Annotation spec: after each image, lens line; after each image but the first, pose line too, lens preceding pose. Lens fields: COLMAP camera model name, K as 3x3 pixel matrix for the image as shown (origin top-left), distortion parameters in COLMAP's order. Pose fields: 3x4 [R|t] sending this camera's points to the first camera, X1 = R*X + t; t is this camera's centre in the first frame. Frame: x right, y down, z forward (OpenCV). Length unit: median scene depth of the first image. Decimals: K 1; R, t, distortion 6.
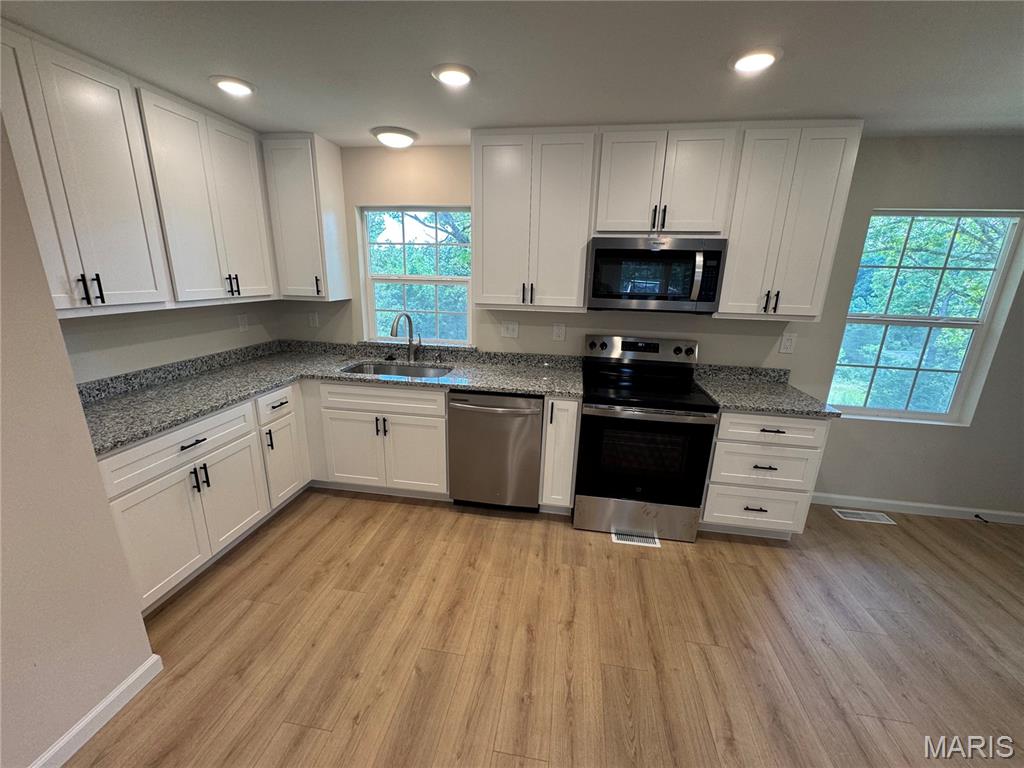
lens RADIAL K [[406.8, 0, 517.9], [0, 406.8, 386.6], [0, 0, 1]] dist [-0.003603, 0.001065]
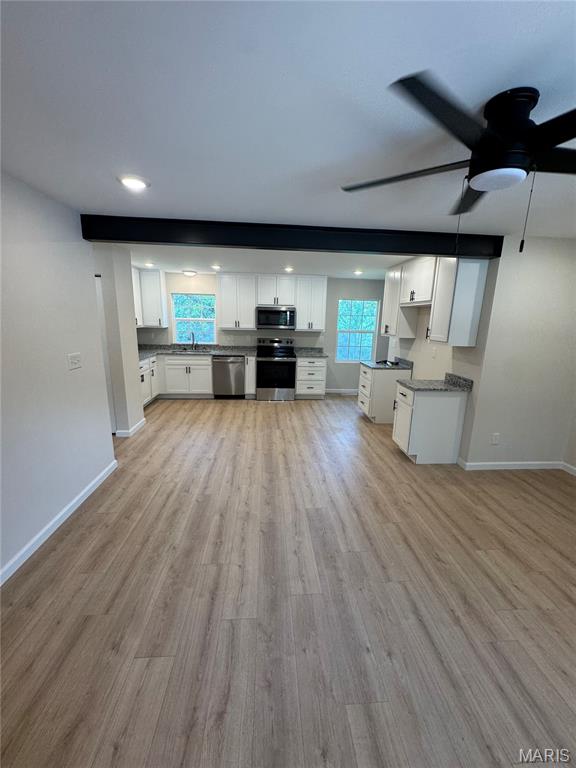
lens RADIAL K [[305.1, 0, 282.5], [0, 305.1, 384.1], [0, 0, 1]] dist [-0.003603, 0.001065]
pose [[0.977985, -0.048960, 0.202852, -0.127985], [0.059185, 0.997248, -0.044646, 0.339917], [-0.200108, 0.055669, 0.978191, -1.270894]]
